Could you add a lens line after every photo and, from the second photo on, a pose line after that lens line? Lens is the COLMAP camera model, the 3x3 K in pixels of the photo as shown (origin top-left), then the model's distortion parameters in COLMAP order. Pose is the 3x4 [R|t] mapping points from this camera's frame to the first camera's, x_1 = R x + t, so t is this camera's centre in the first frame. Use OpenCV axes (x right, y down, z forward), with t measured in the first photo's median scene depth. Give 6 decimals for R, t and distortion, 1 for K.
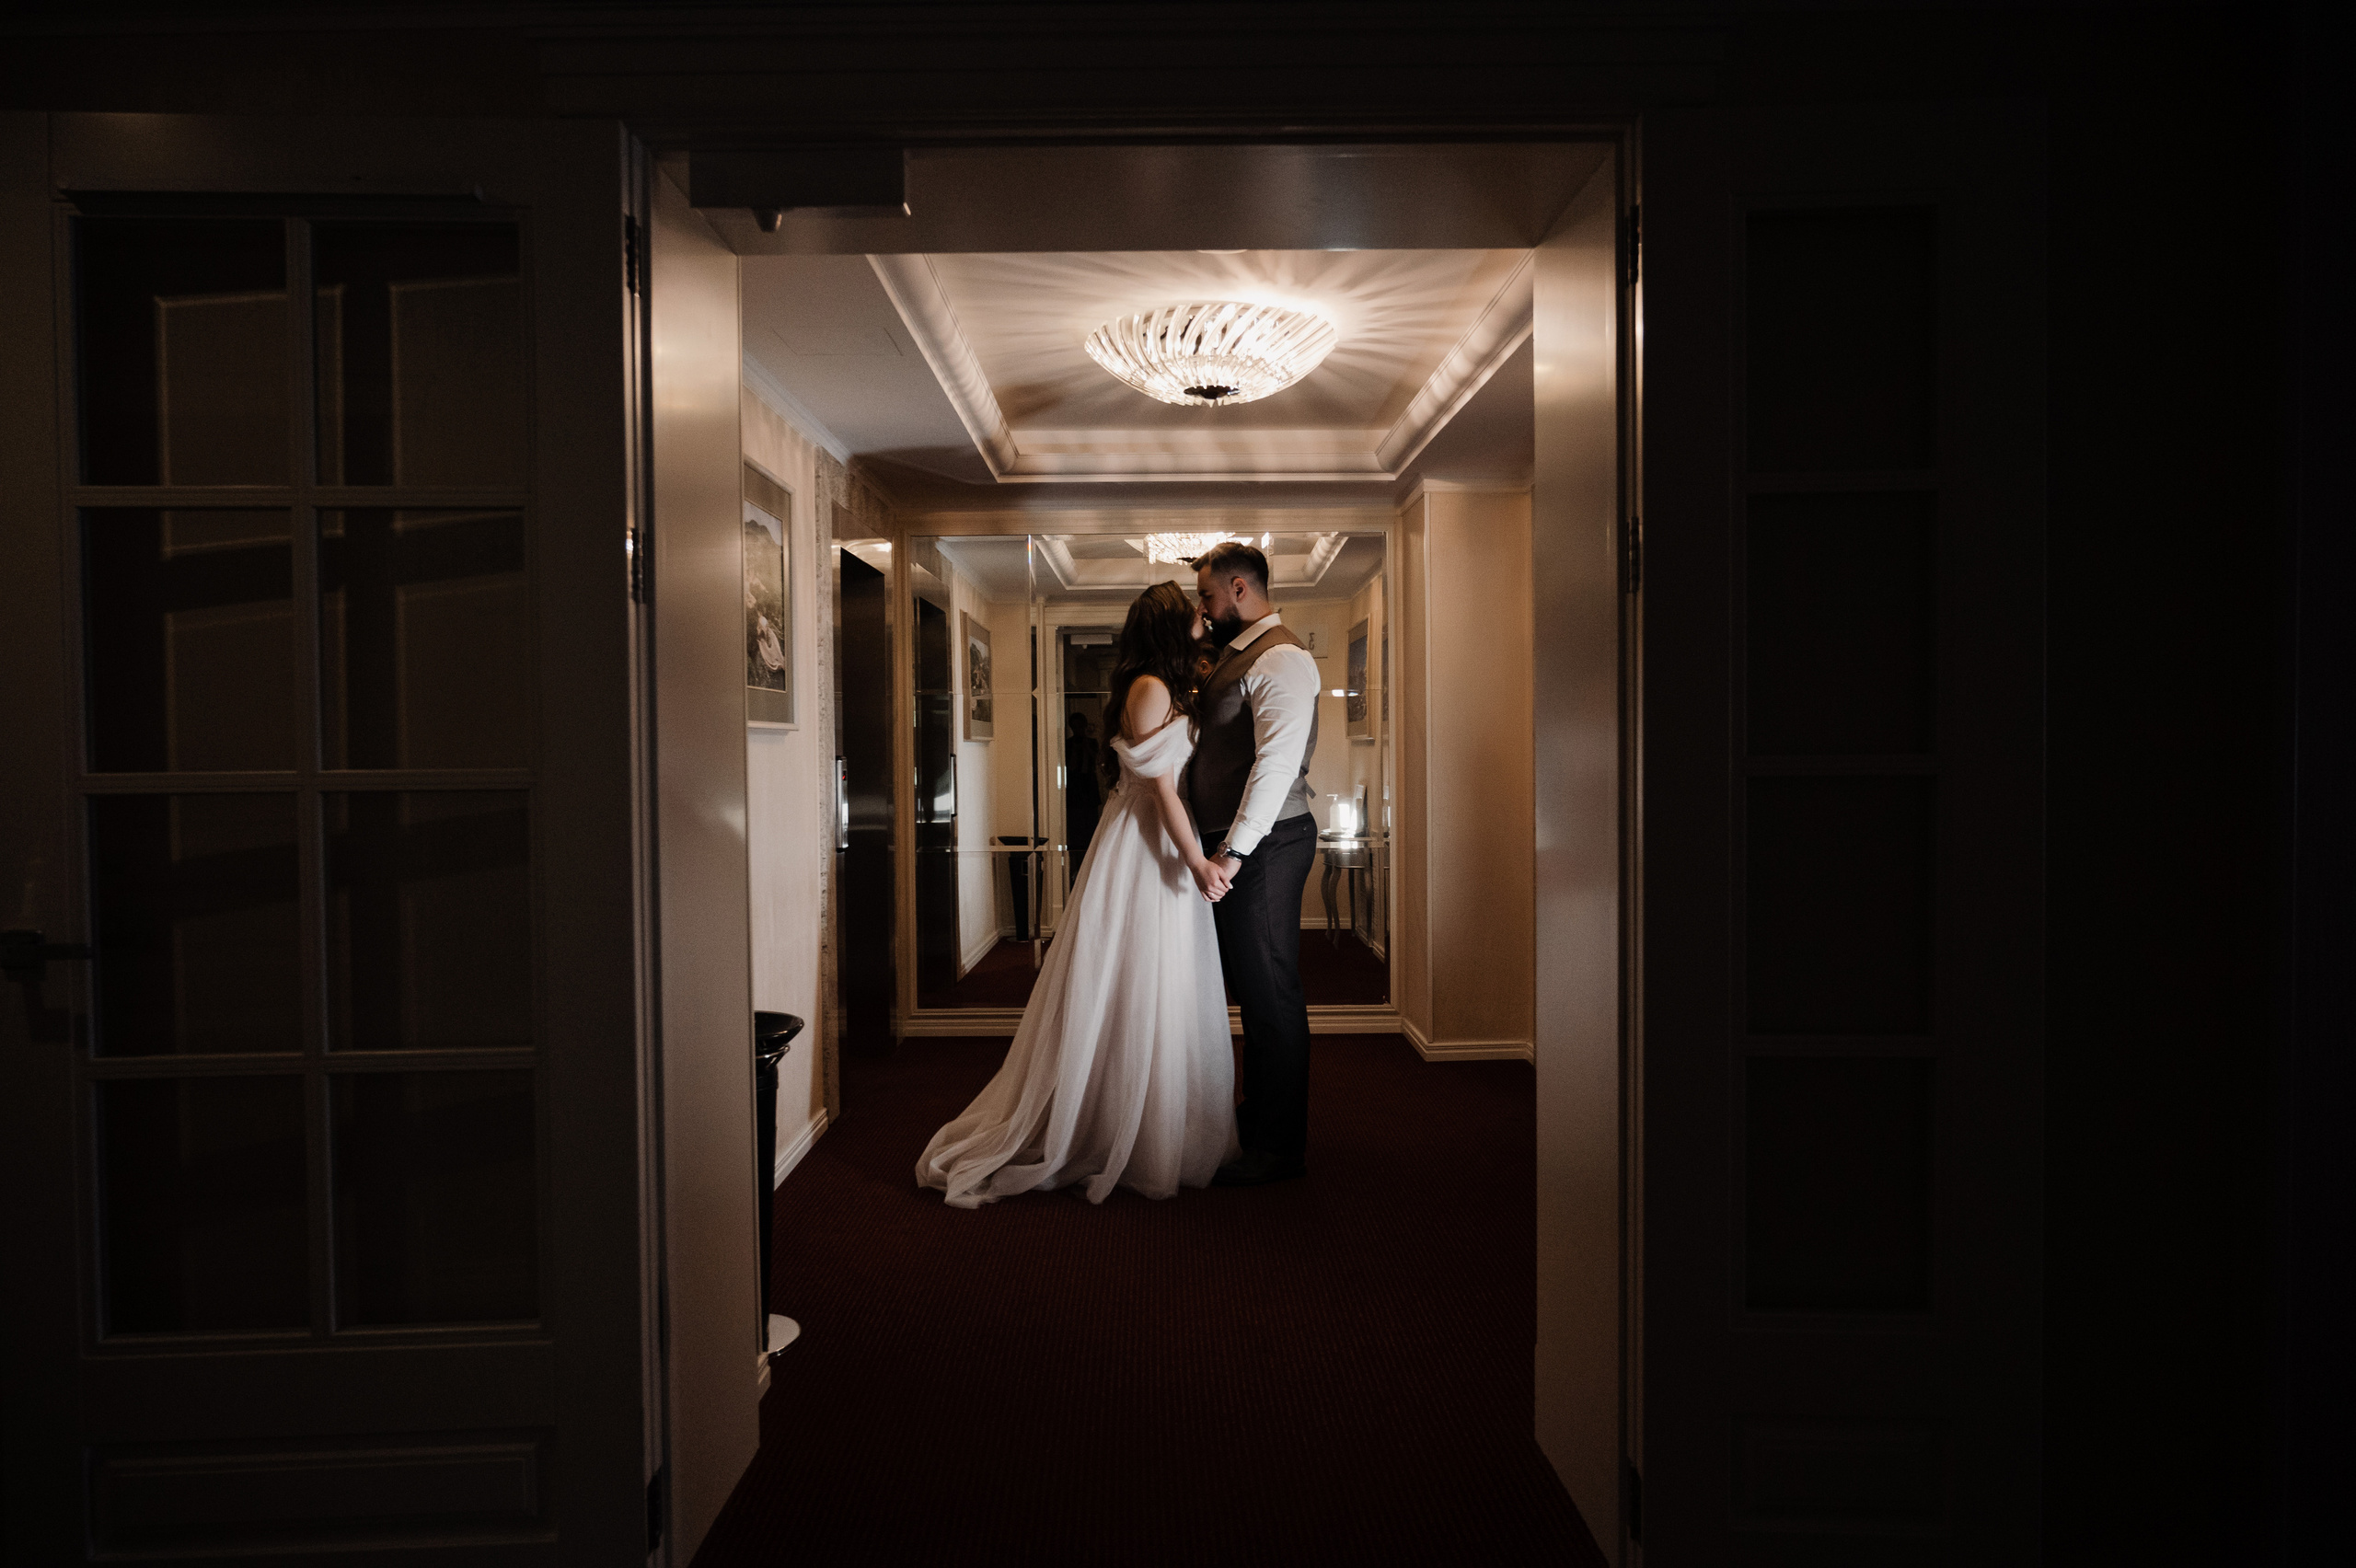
lens RADIAL K [[1545.6, 0, 1182.8], [0, 1545.6, 782.6], [0, 0, 1]] dist [0.037380, 0.001442]
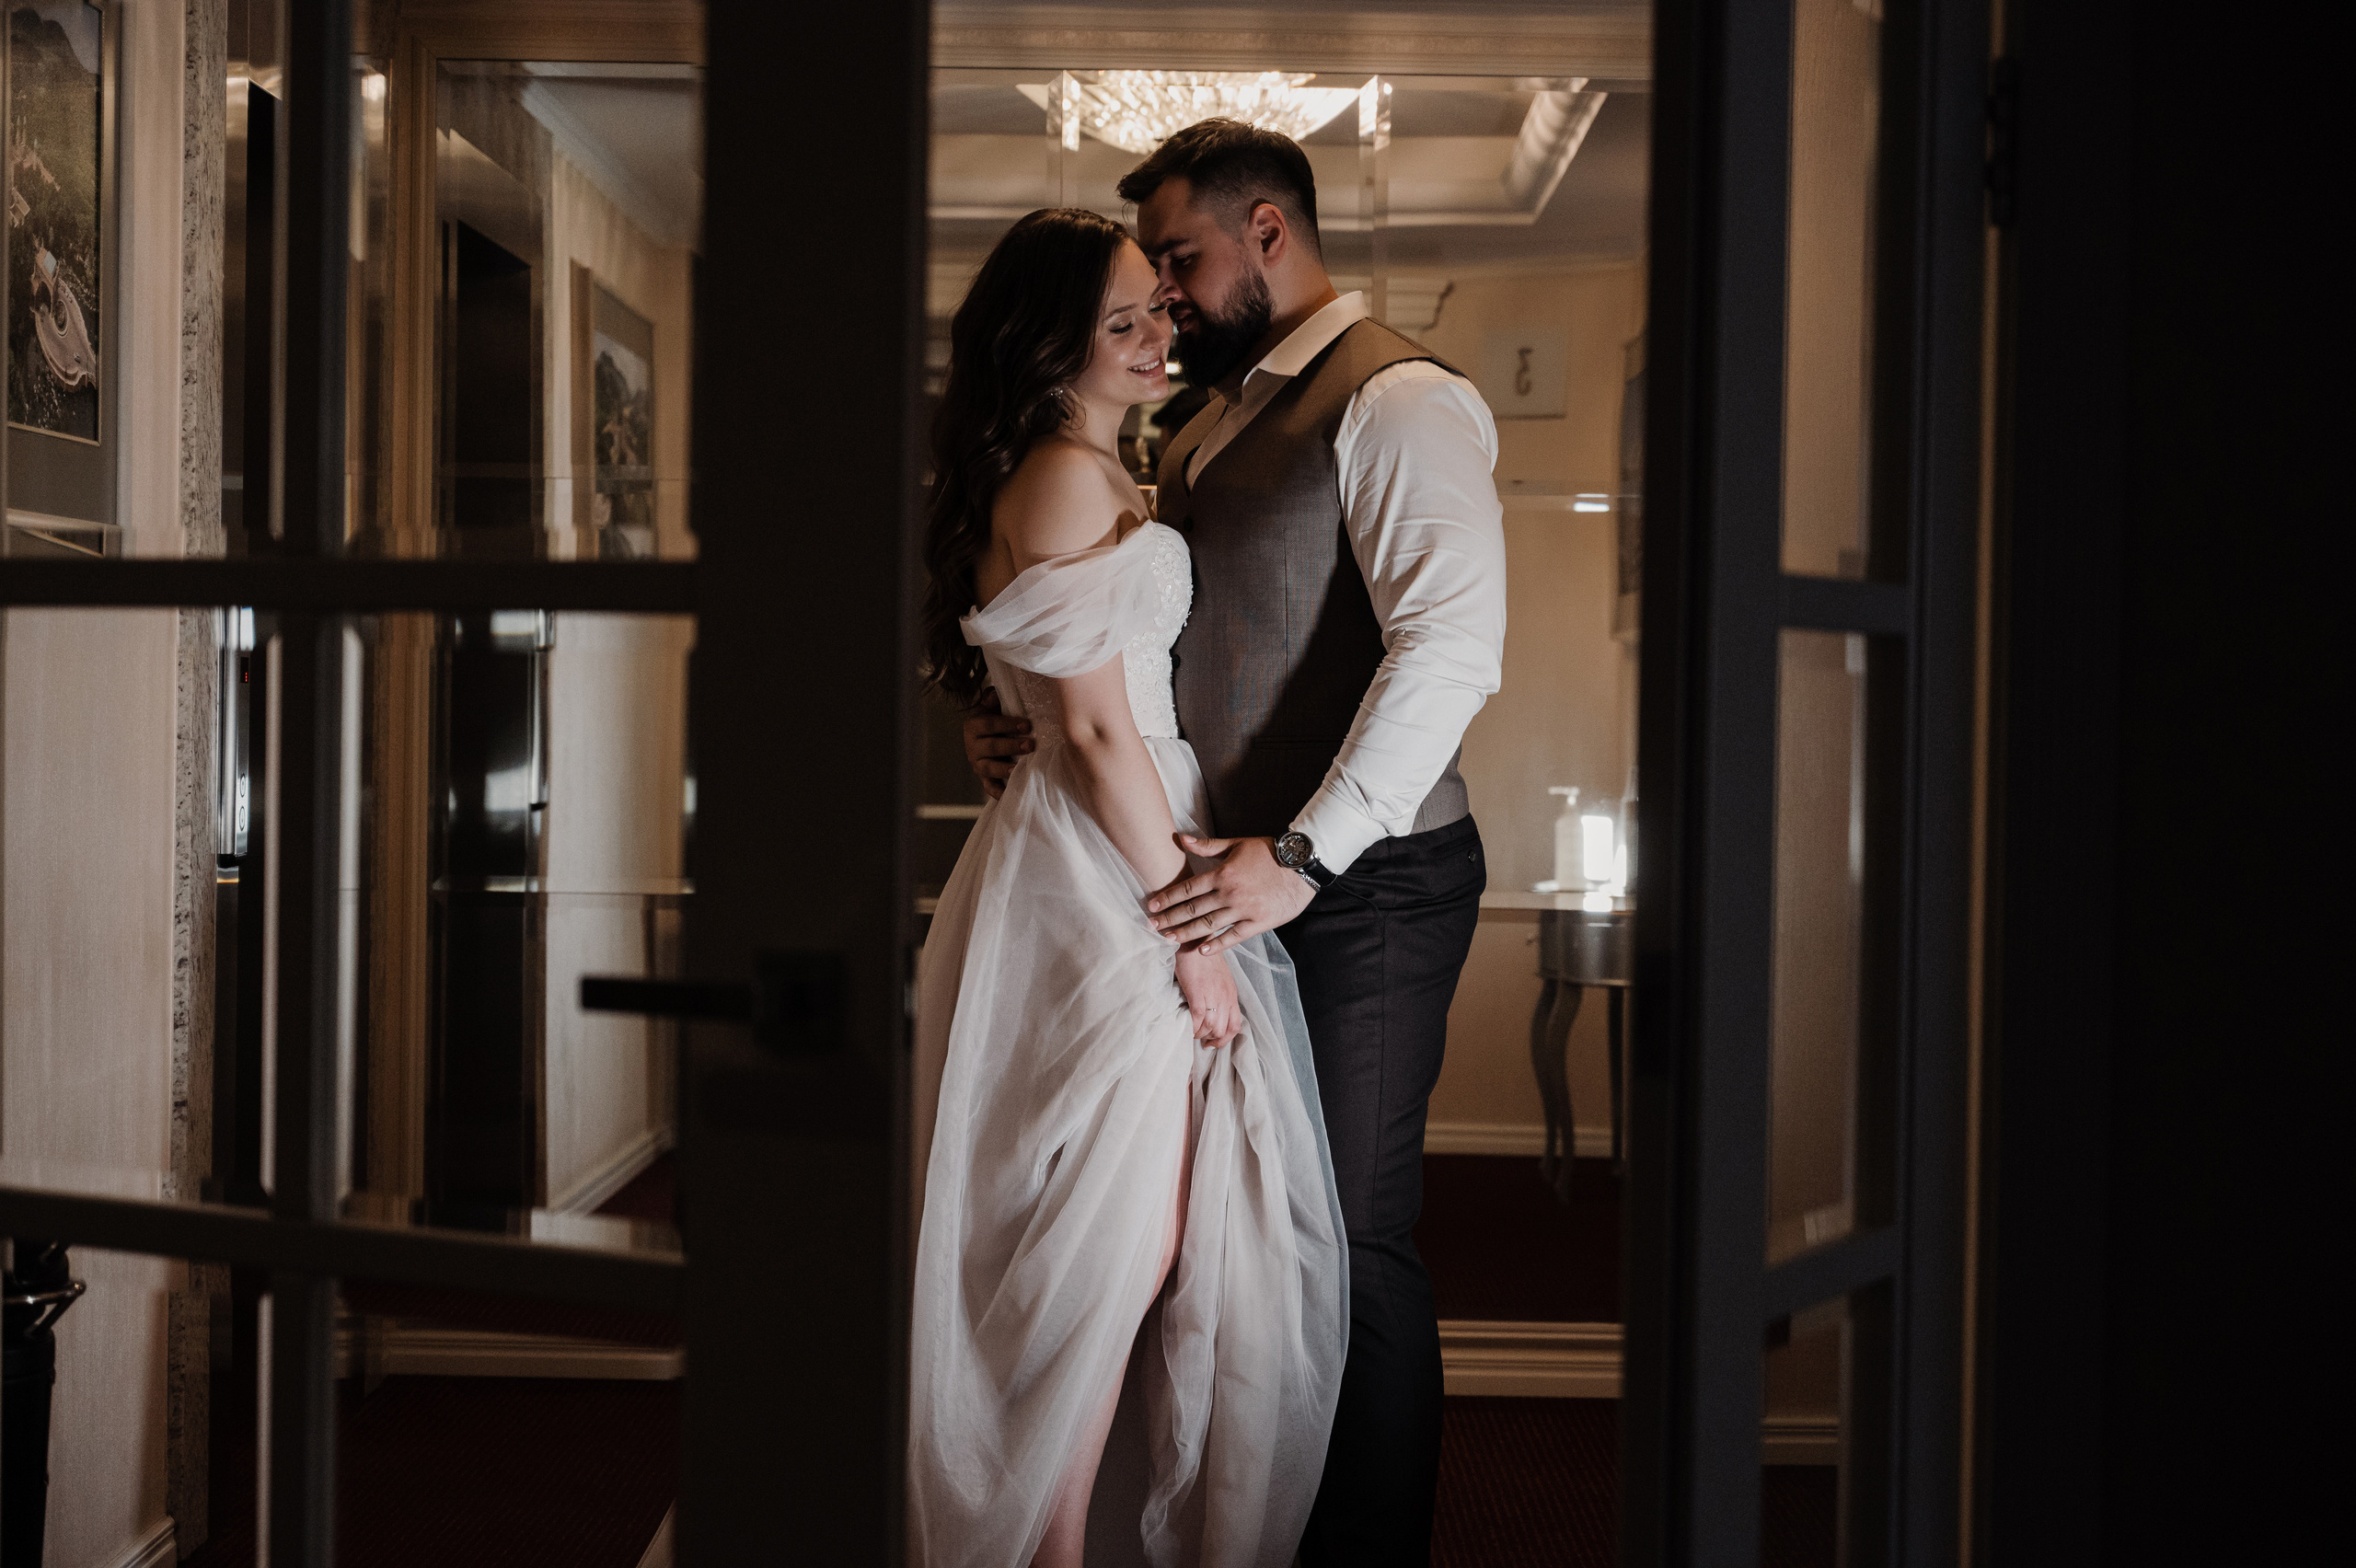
lens RADIAL K [[4385.4, 0, 1169.6], [0, 4385.4, 787.0], [0, 0, 1]] dist [0.094074, 0.000000]
pose [[0.999558, 0.027908, -0.010277, 0.022334], [-0.027893, 0.999610, 0.001616, 0.014013], [0.010318, -0.001328, 0.999946, -0.089253]]
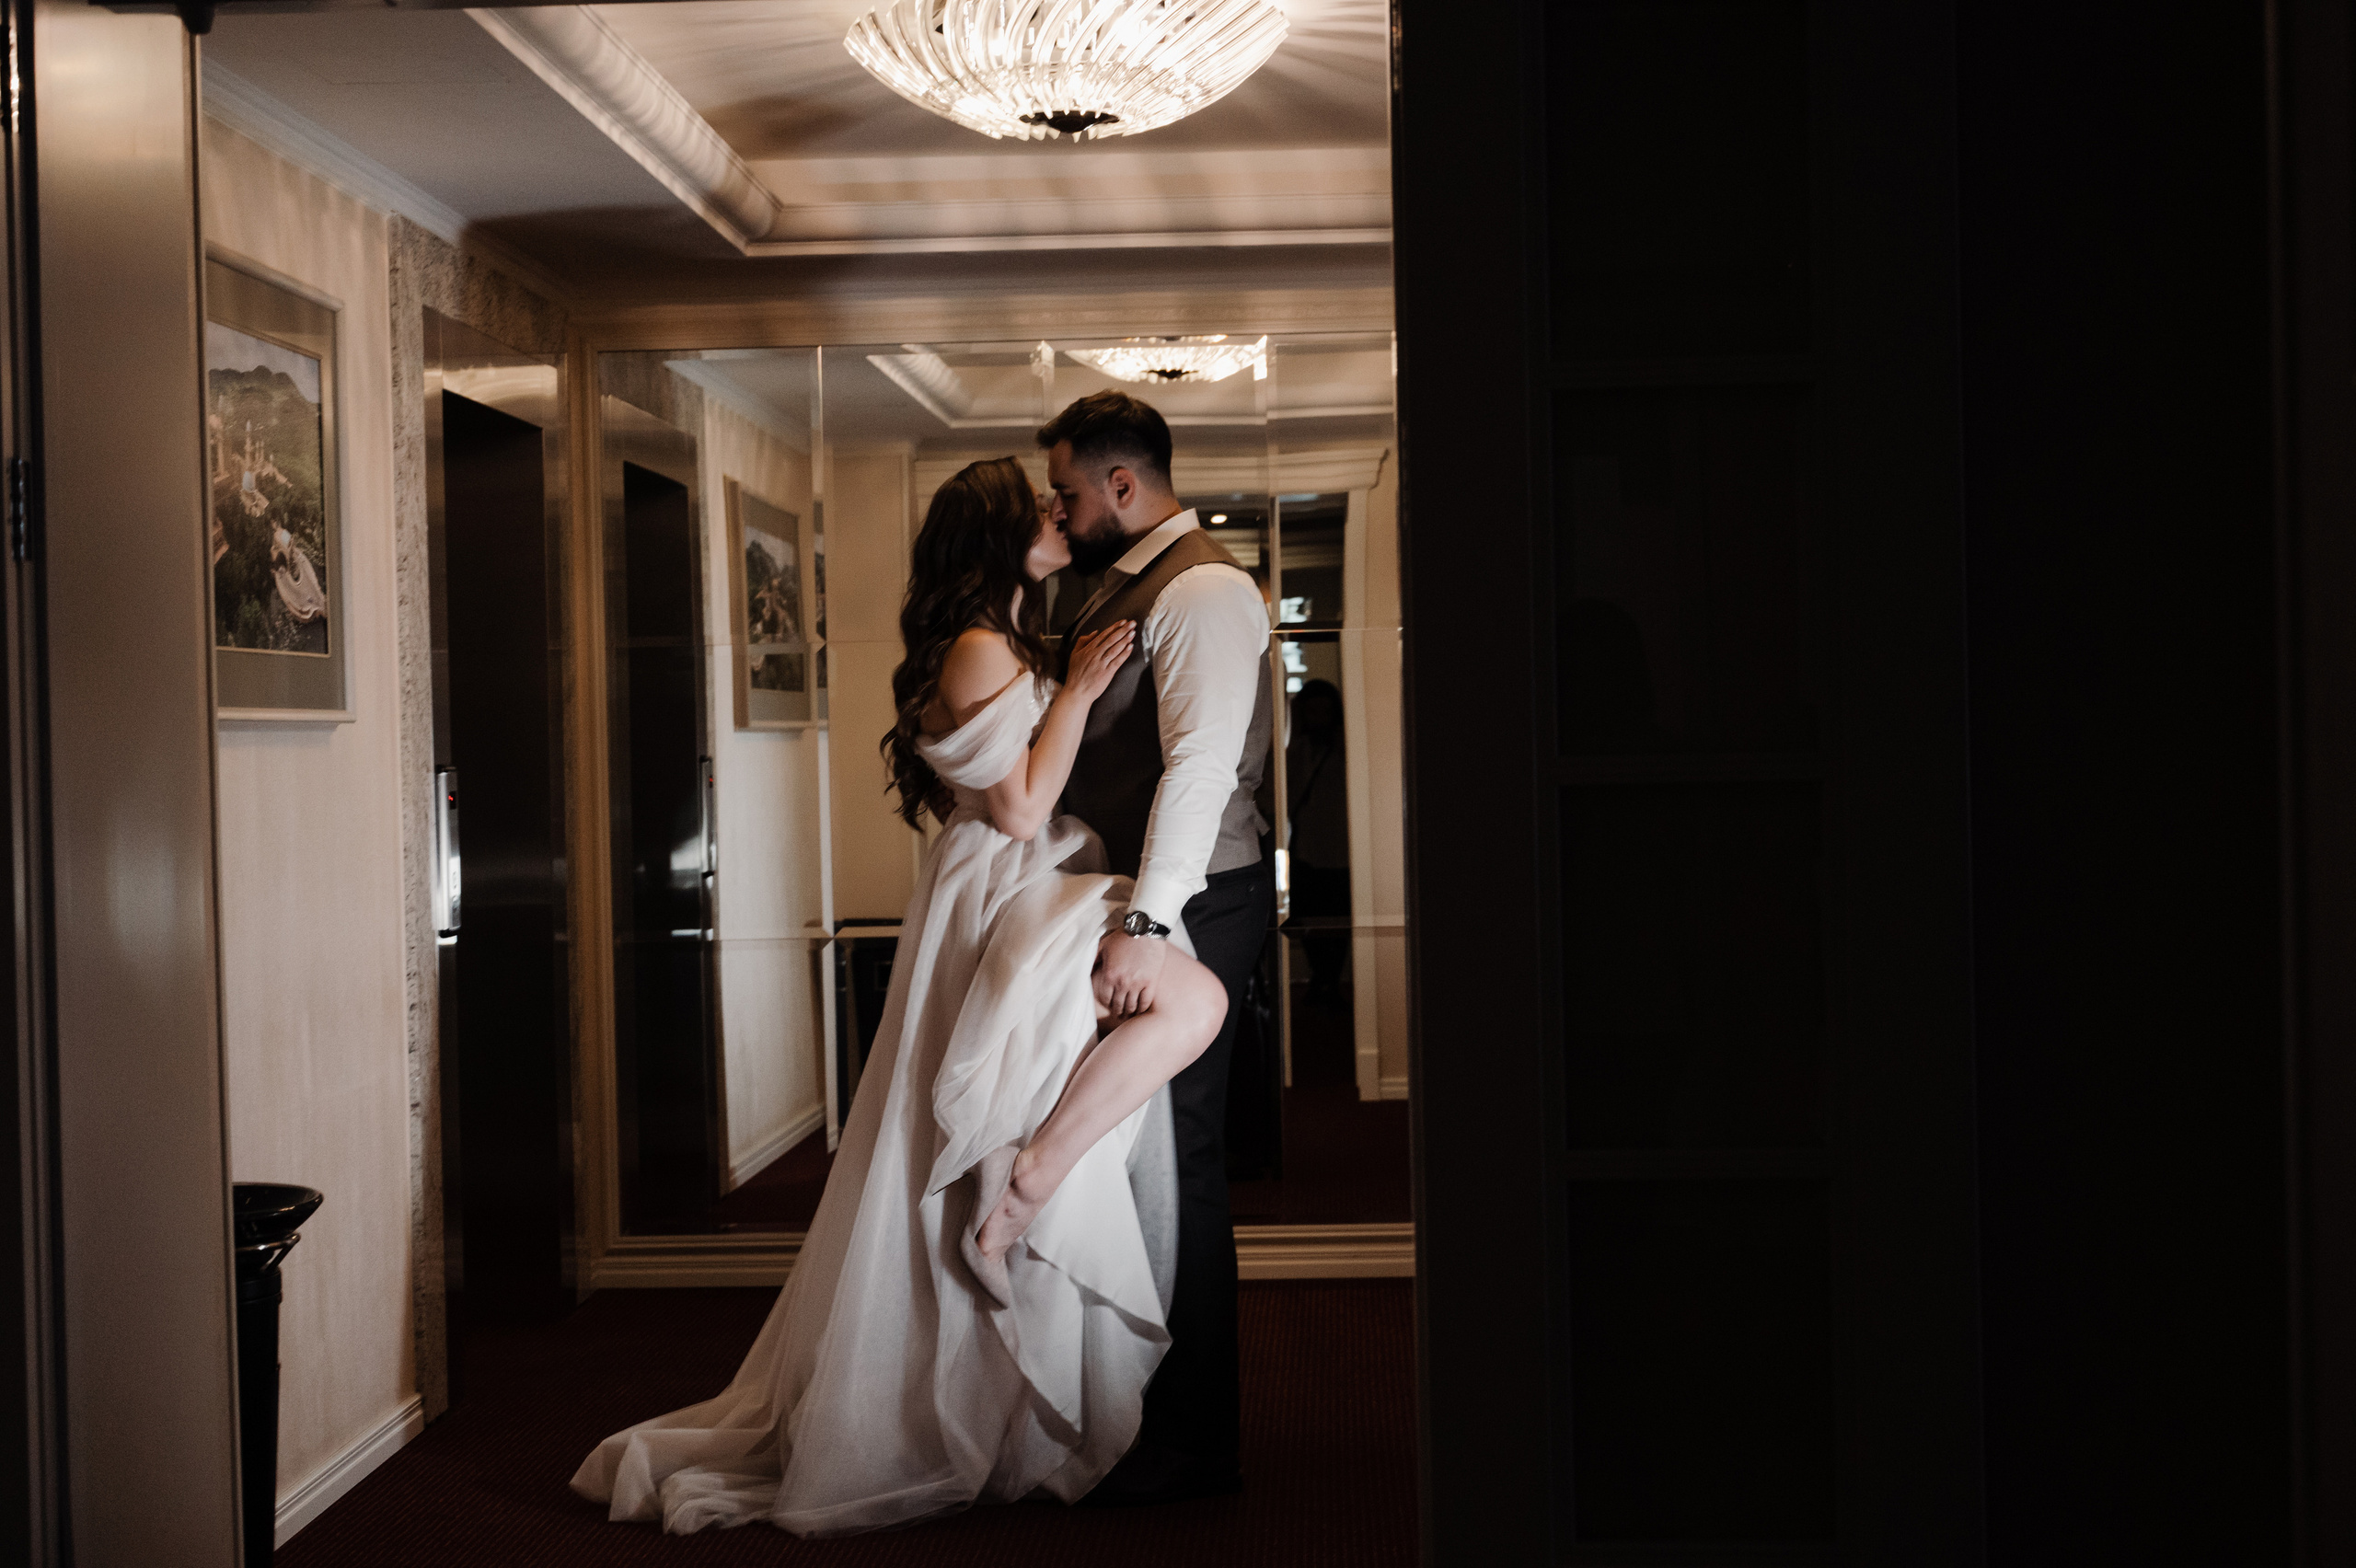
lens RADIAL K [[3373.2, 0, 1186.6], [0, 3373.2, 788.9], [0, 0, 1]] dist [0.076092, 0.000000]
pose [[0.999151, -0.010859, -0.039743, 0.080163], [0.010600, 0.999921, -0.006716, 0.001955], [0.039812, 0.006289, 0.999187, -0.176910]]
